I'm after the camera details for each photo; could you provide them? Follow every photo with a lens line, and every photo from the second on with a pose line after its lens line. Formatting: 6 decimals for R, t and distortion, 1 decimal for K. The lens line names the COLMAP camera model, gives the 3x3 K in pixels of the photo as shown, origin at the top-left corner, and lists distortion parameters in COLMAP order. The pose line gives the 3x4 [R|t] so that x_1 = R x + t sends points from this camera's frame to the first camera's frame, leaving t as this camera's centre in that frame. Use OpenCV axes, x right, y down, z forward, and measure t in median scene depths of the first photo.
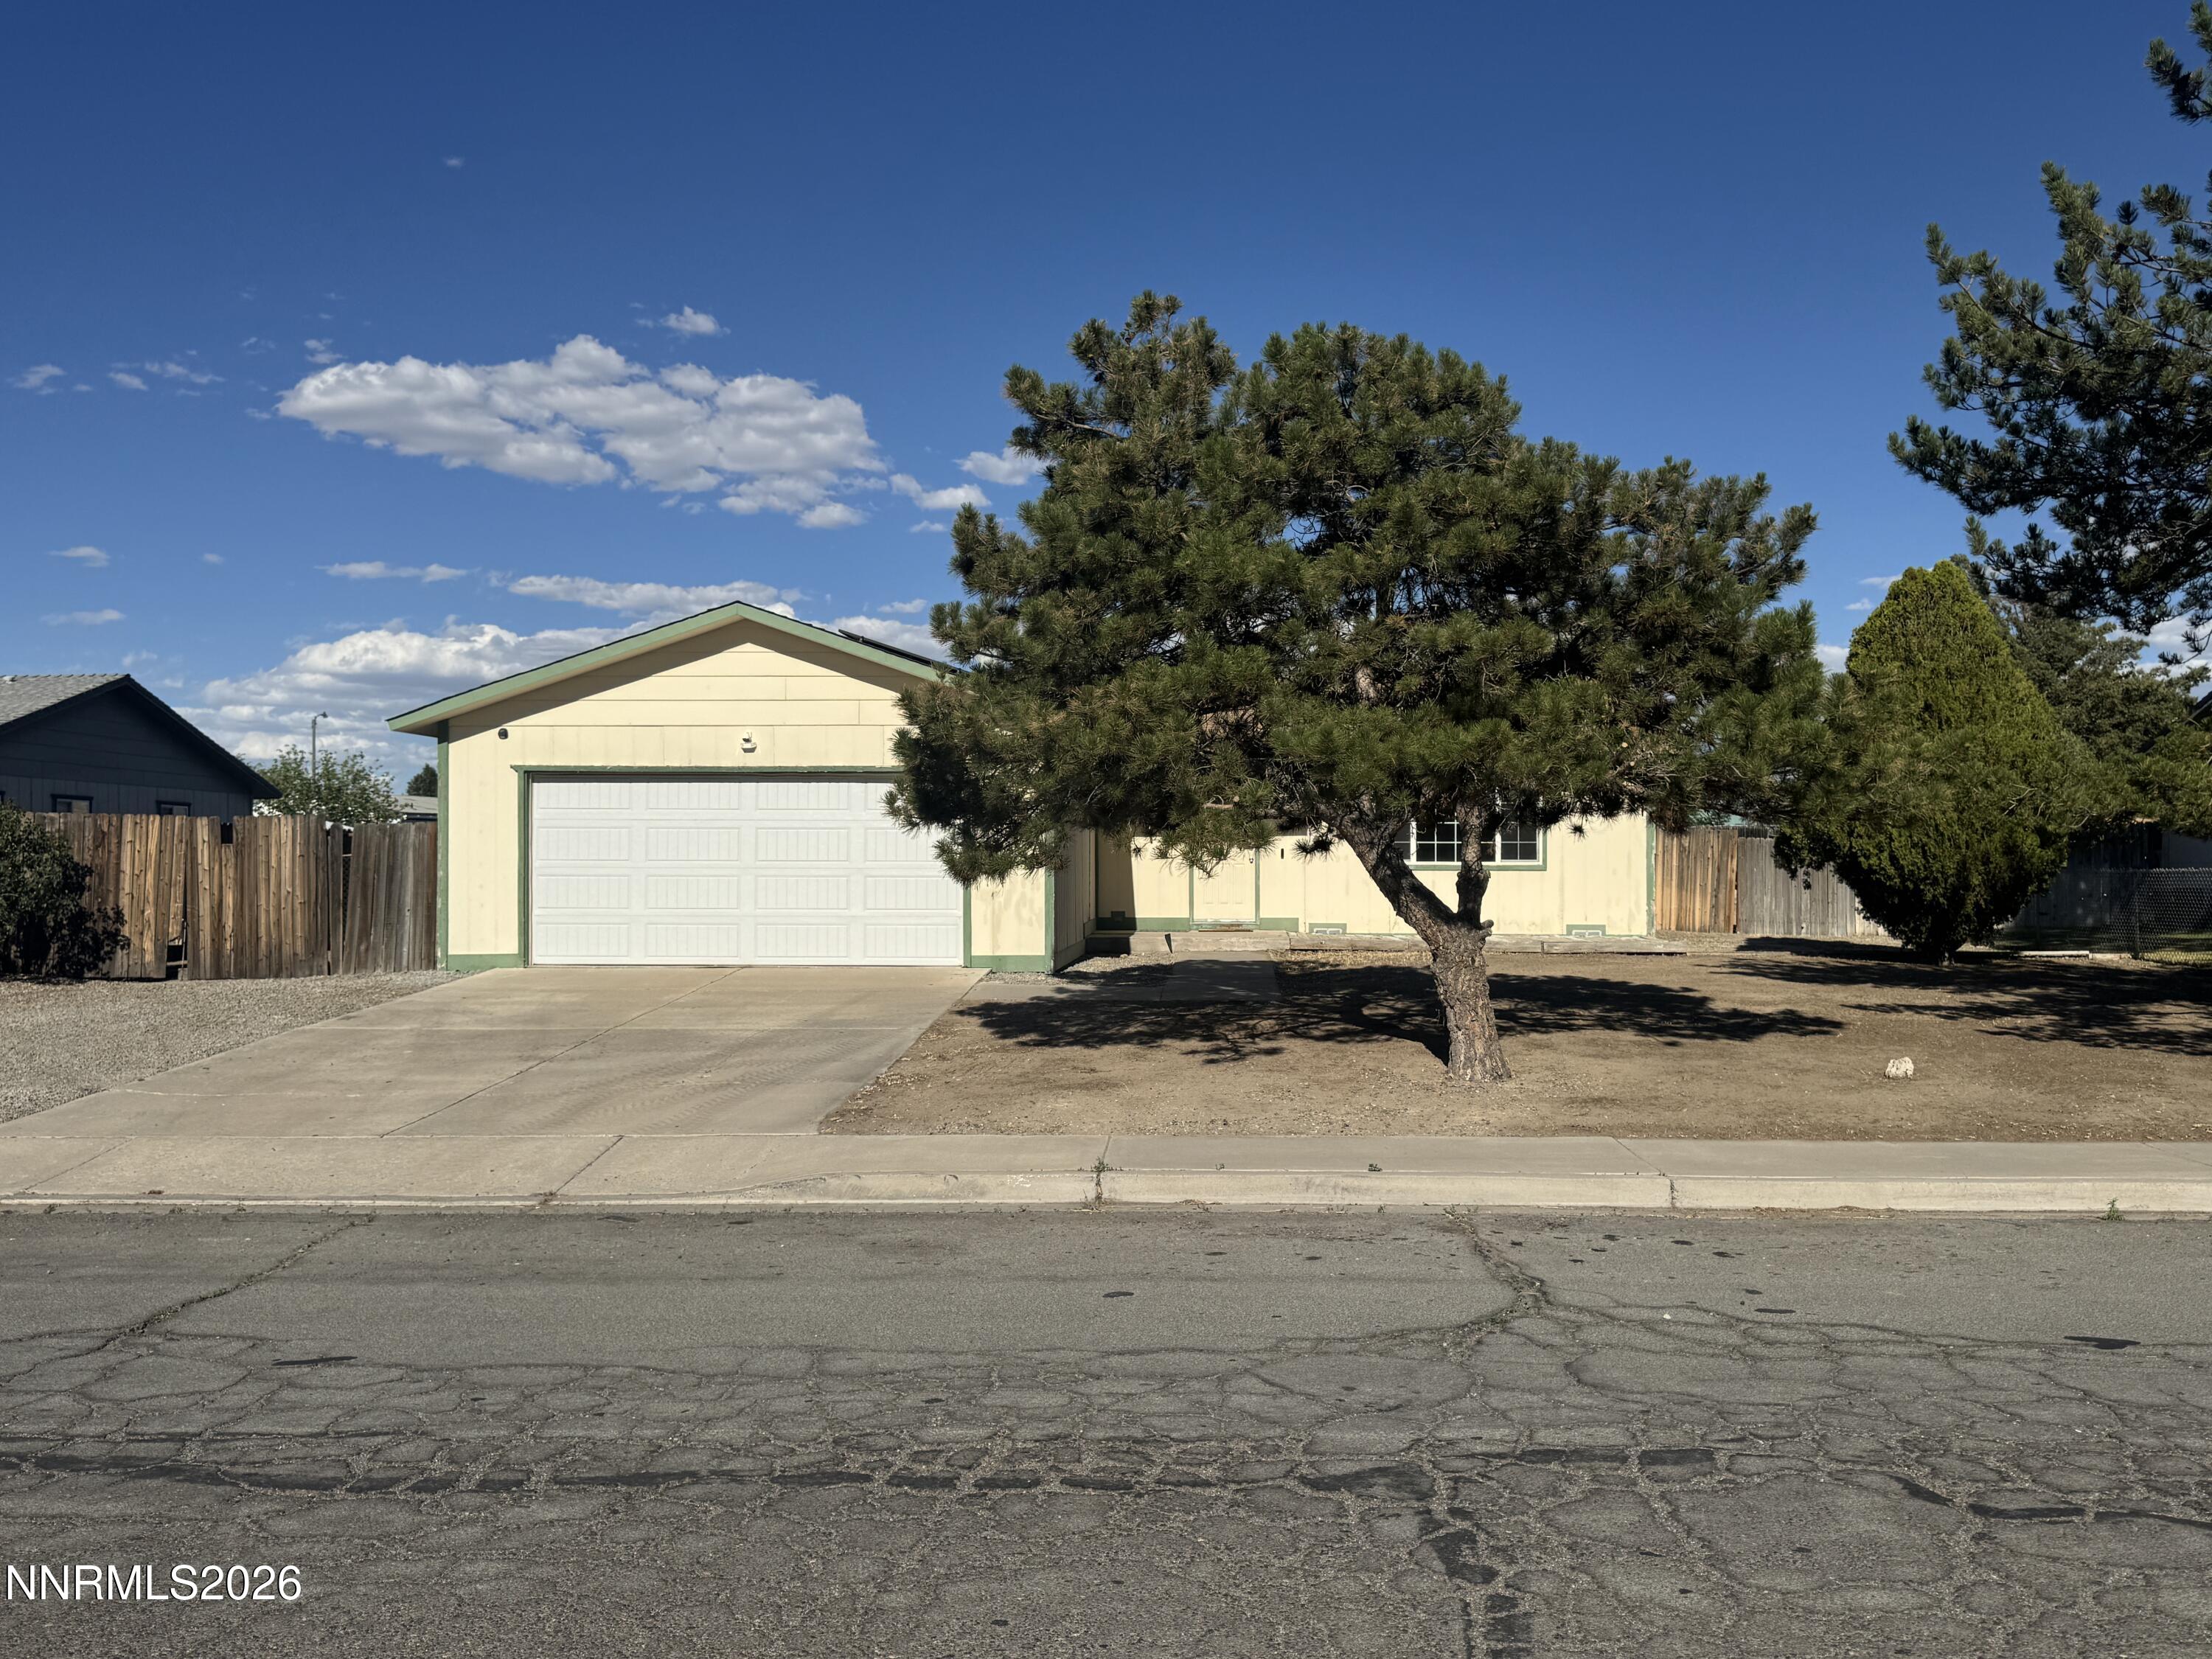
lens RADIAL K [[1819.5, 0, 1125.1], [0, 1819.5, 831.0], [0, 0, 1]] dist [0.065281, -0.055814]
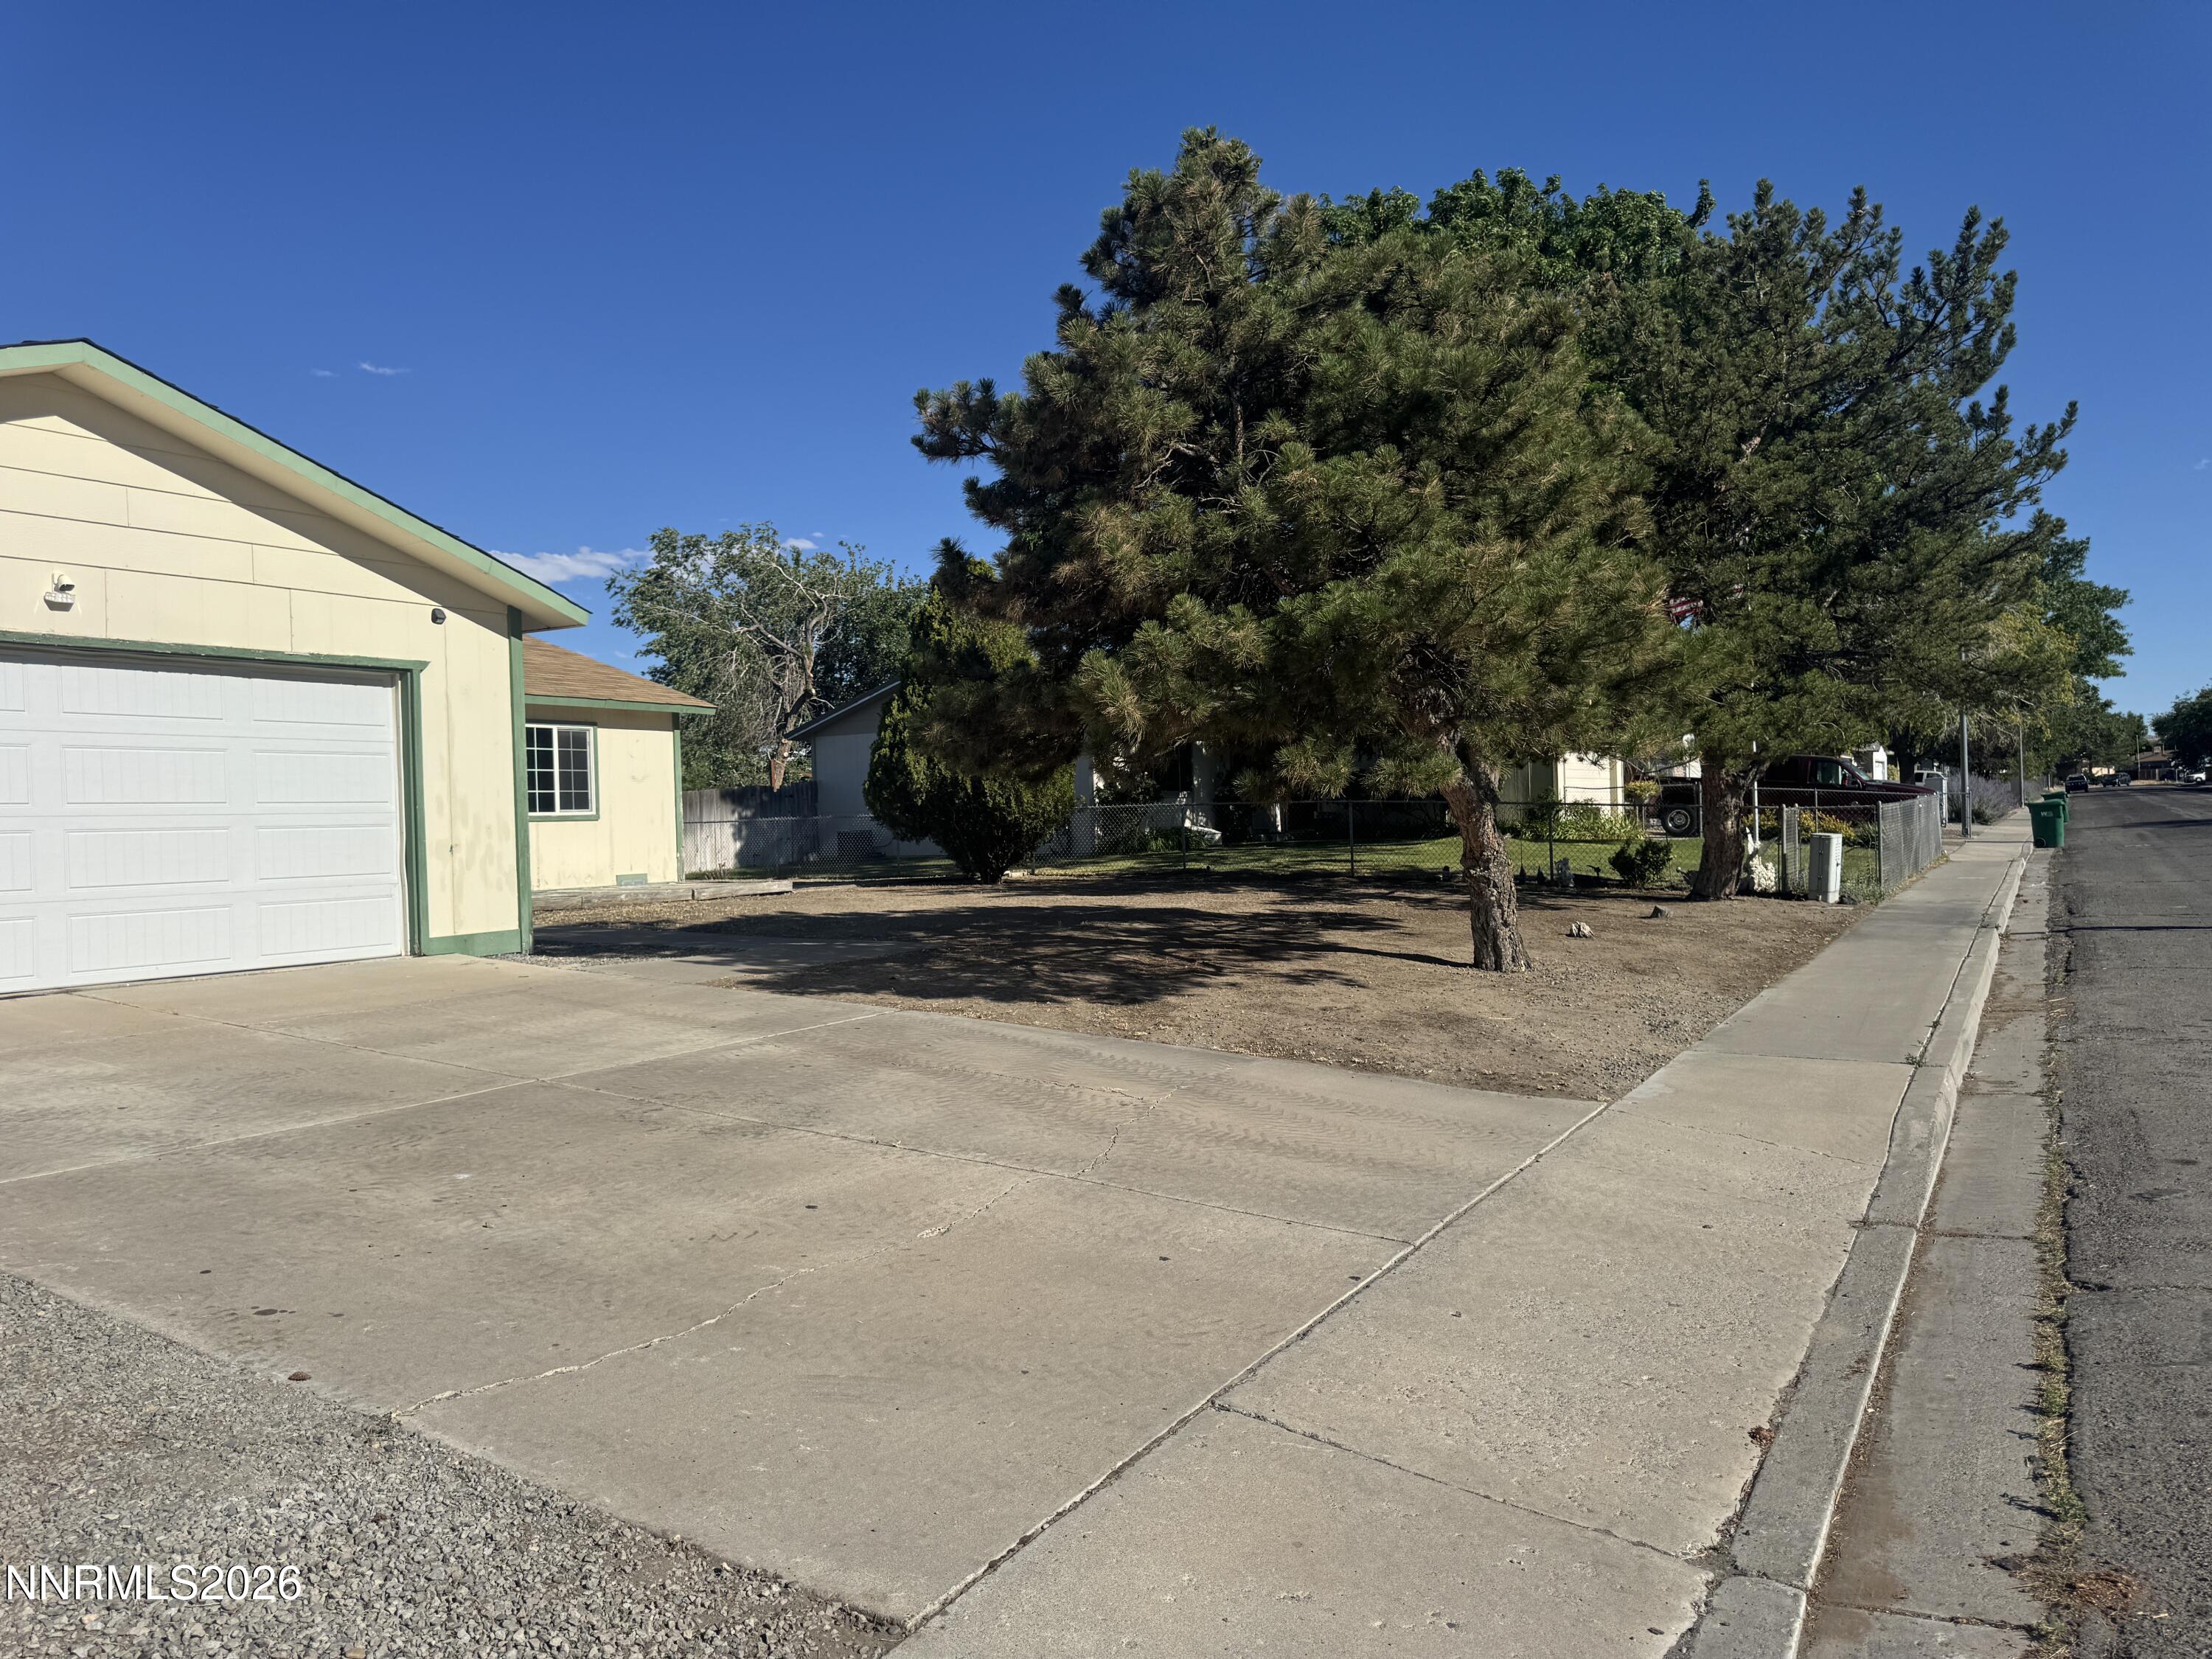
lens RADIAL K [[1547.4, 0, 1096.8], [0, 1547.4, 829.4], [0, 0, 1]] dist [0.072829, -0.090871]
pose [[0.477747, -0.020345, 0.878262, -0.470589], [0.011320, 0.999791, 0.017003, 0.019376], [-0.878425, 0.001819, 0.477877, 0.475784]]
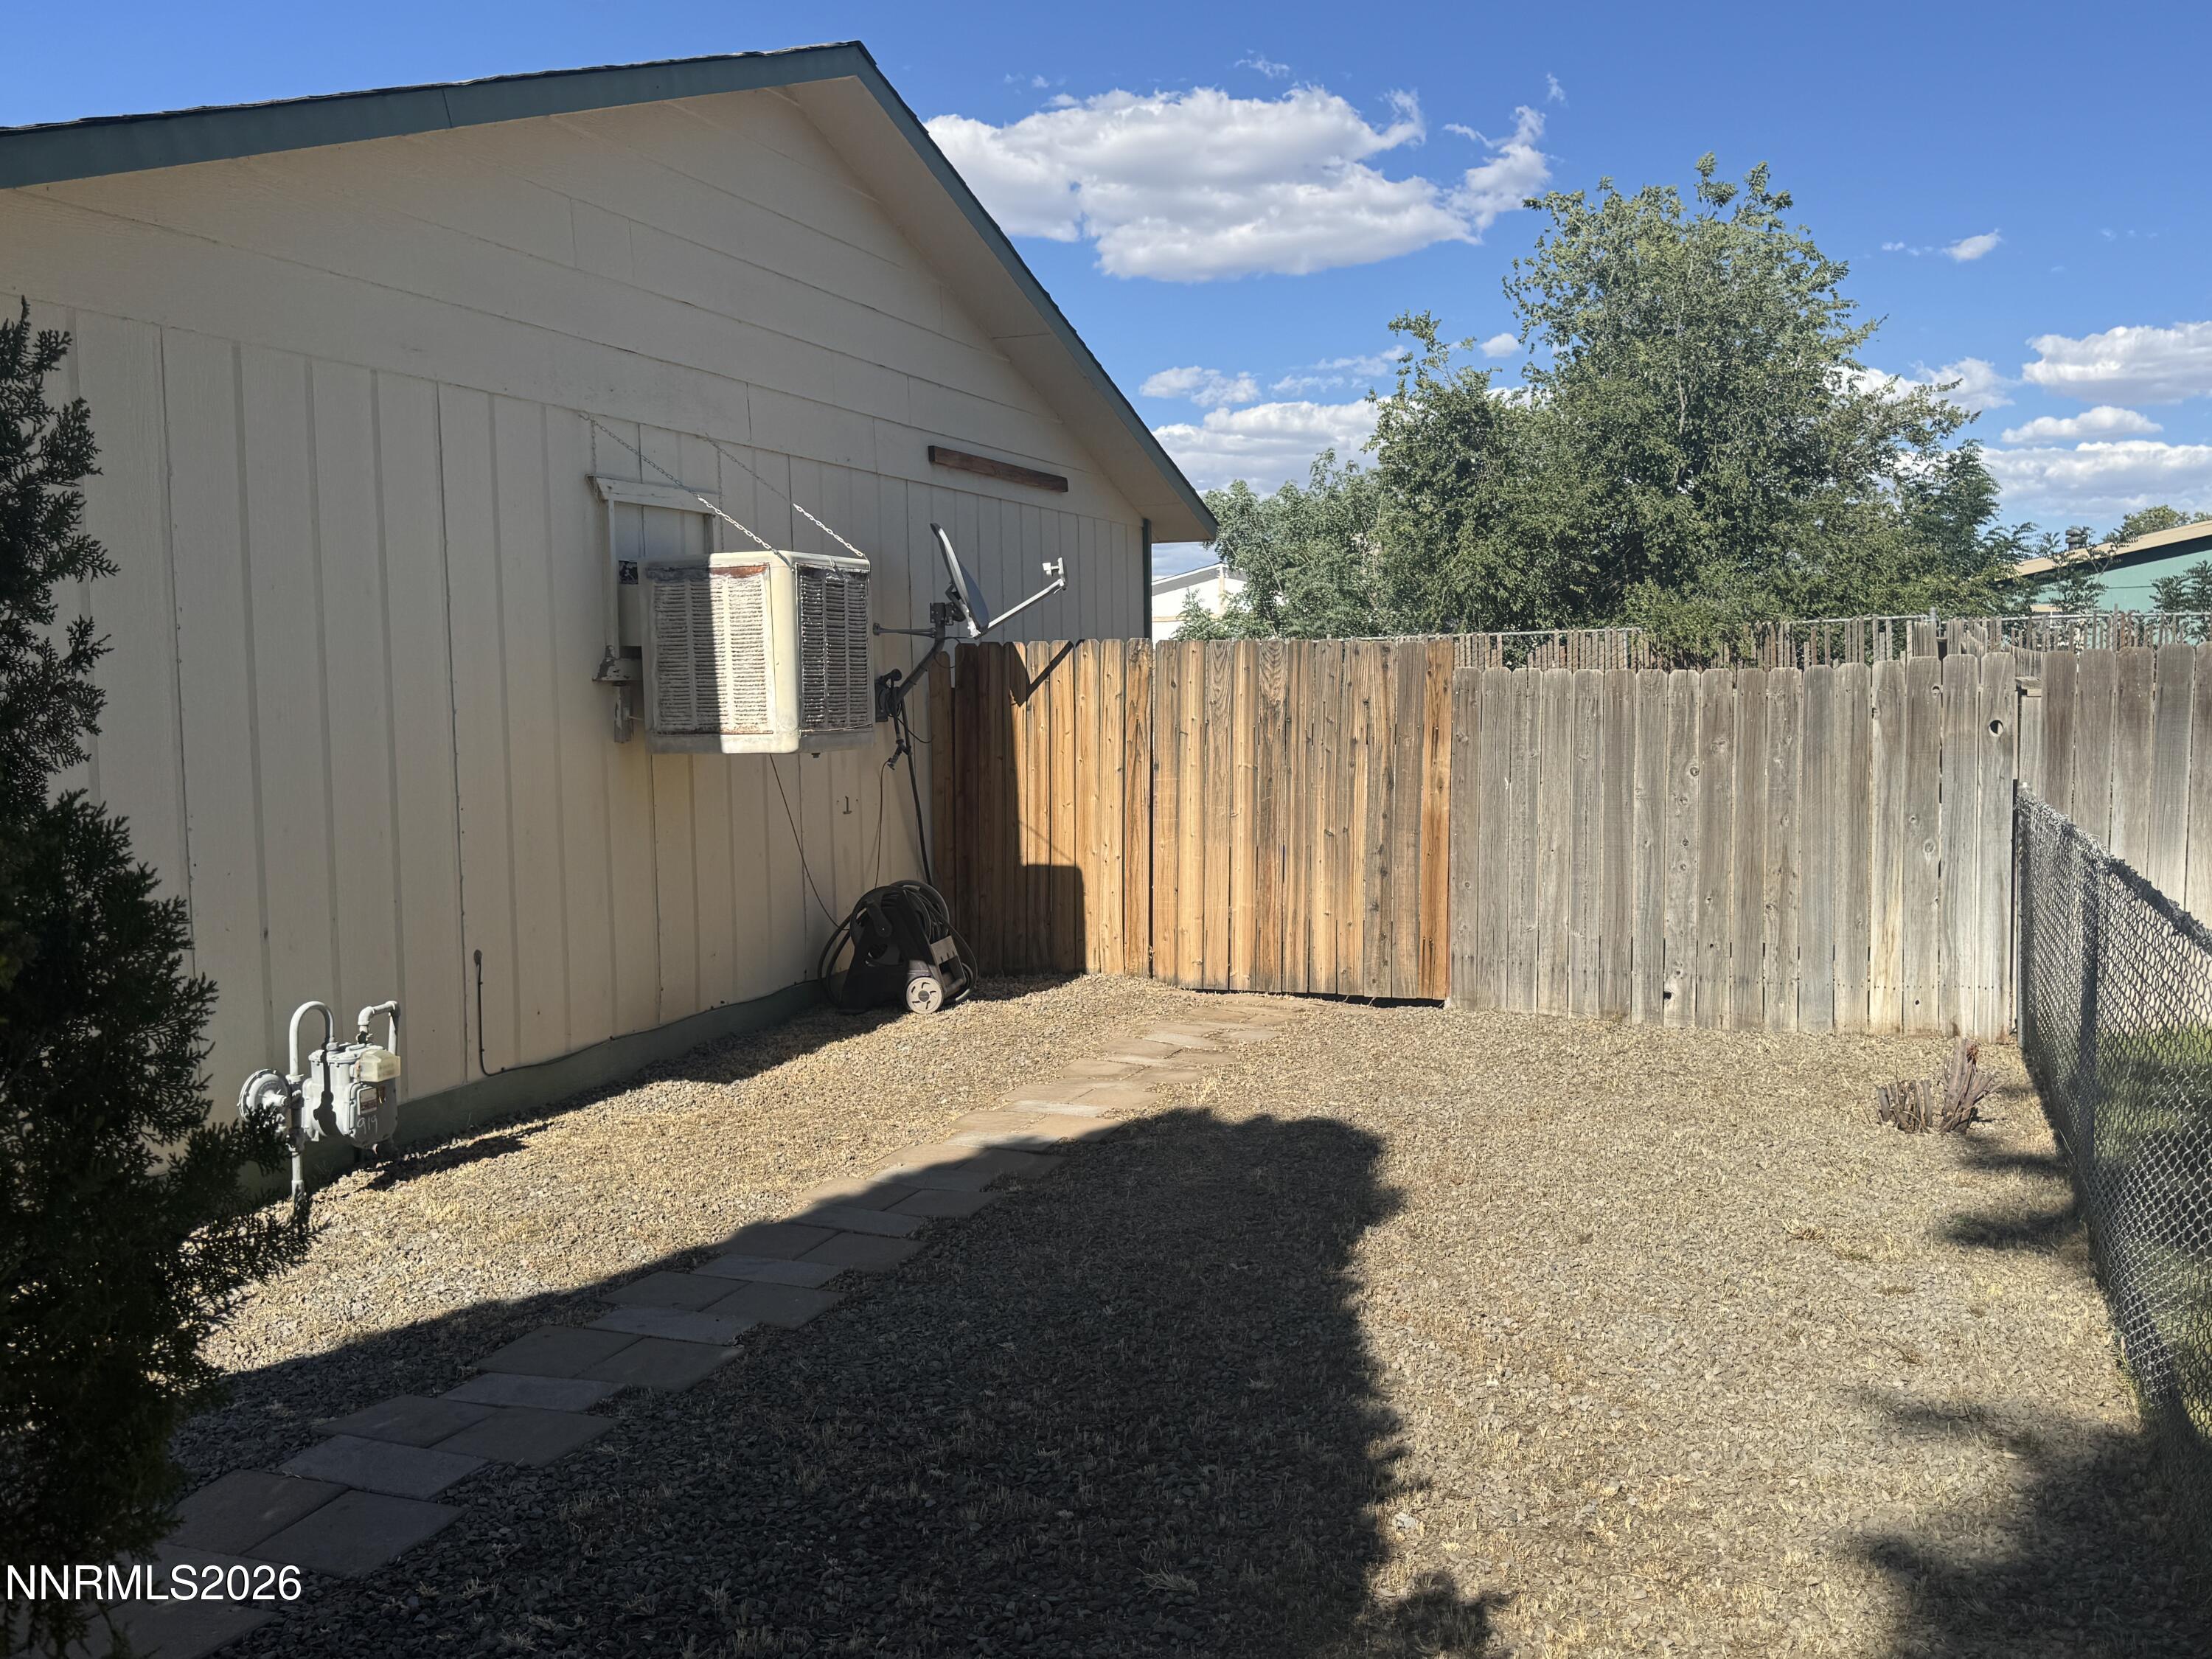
lens RADIAL K [[1989.7, 0, 1114.4], [0, 1989.7, 837.3], [0, 0, 1]] dist [0.053731, -0.009256]
pose [[0.954743, 0.007451, -0.297339, 0.589020], [0.021552, 0.995325, 0.094144, -0.000409], [0.296650, -0.096292, 0.950119, 1.081544]]
